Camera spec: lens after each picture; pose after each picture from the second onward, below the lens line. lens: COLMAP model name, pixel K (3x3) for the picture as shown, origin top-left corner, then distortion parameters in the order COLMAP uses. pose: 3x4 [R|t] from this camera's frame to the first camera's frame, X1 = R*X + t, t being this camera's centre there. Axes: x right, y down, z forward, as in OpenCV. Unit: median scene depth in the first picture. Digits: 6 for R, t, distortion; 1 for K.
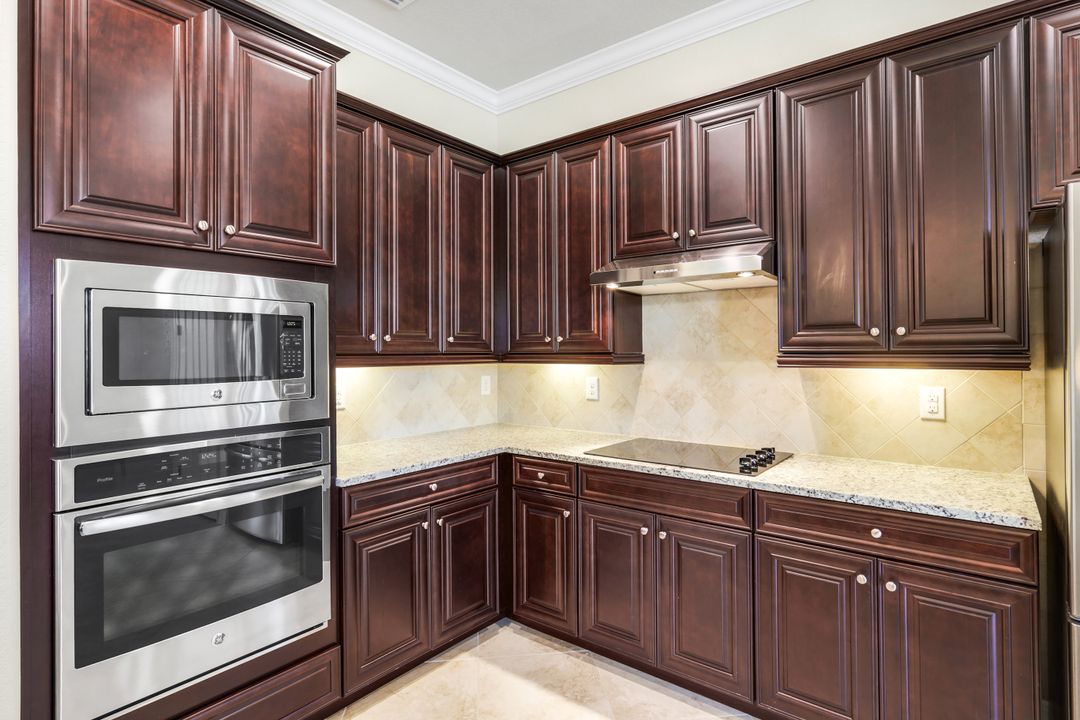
lens RADIAL K [[555.6, 0, 538.9], [0, 555.6, 345.6], [0, 0, 1]] dist [0.000907, 0.000735]
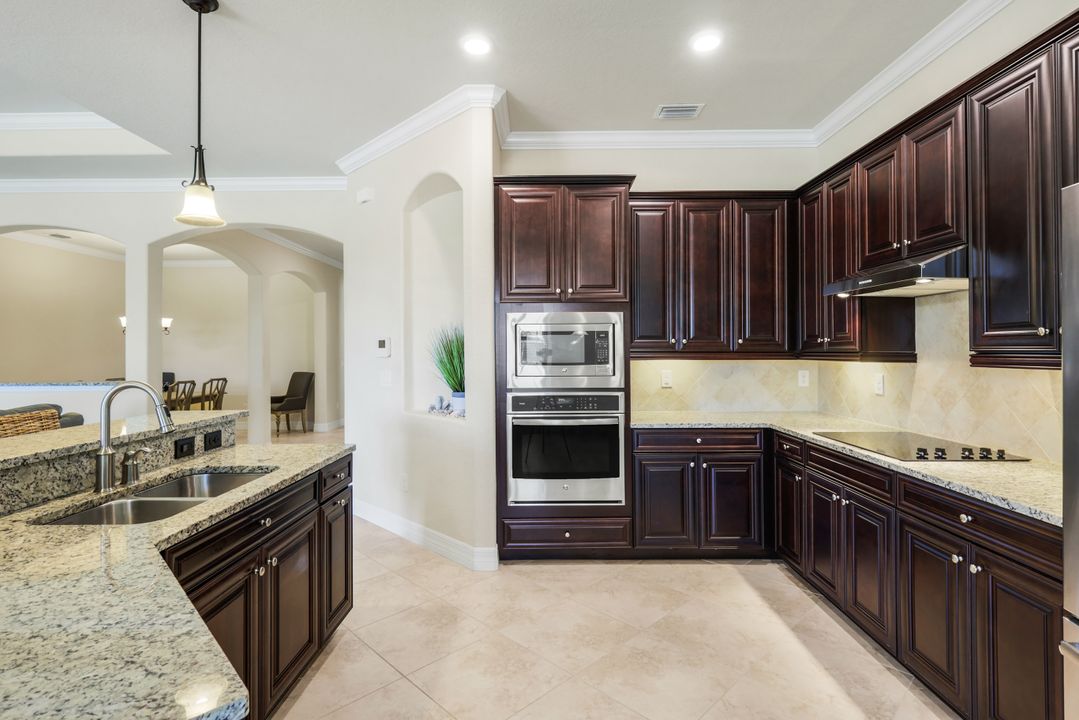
lens RADIAL K [[526.8, 0, 540.5], [0, 526.8, 344.3], [0, 0, 1]] dist [-0.000586, -0.000219]
pose [[0.617931, -0.005682, -0.786211, 0.588874], [0.007373, 0.999972, -0.001433, -0.005817], [0.786197, -0.004911, 0.617956, -0.188733]]
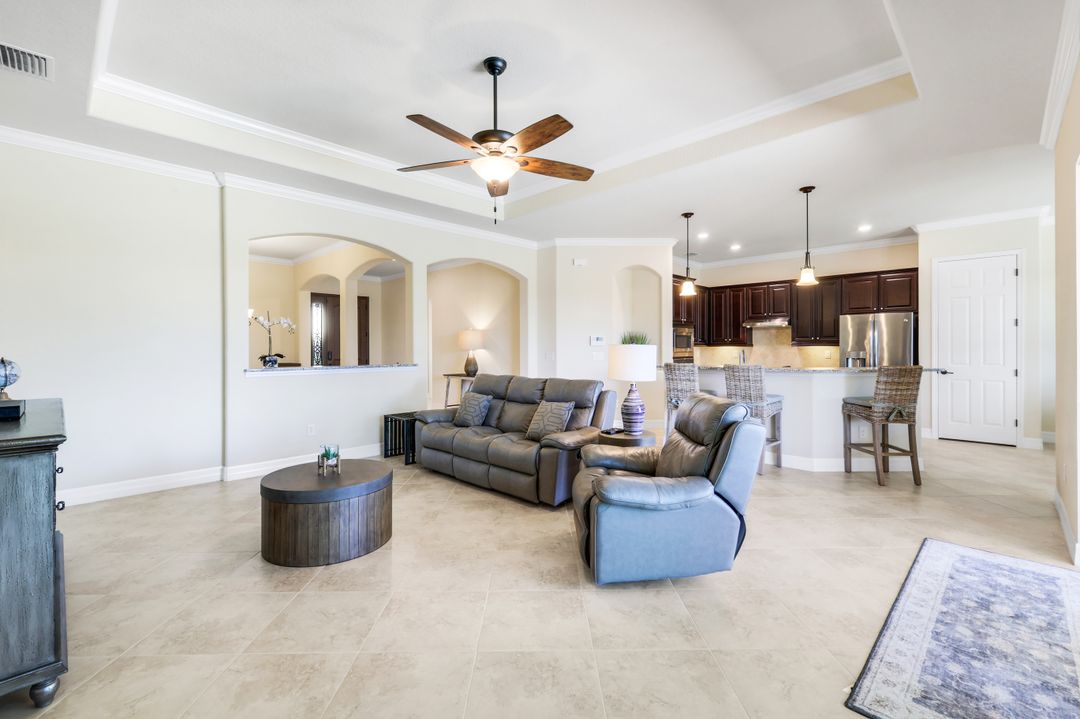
lens RADIAL K [[474.9, 0, 538.7], [0, 474.9, 351.7], [0, 0, 1]] dist [0.000012, 0.000135]
pose [[0.994573, 0.002127, -0.104020, -0.969922], [-0.000295, 0.999845, 0.017627, 0.012244], [0.104041, -0.017501, 0.994419, -2.450085]]
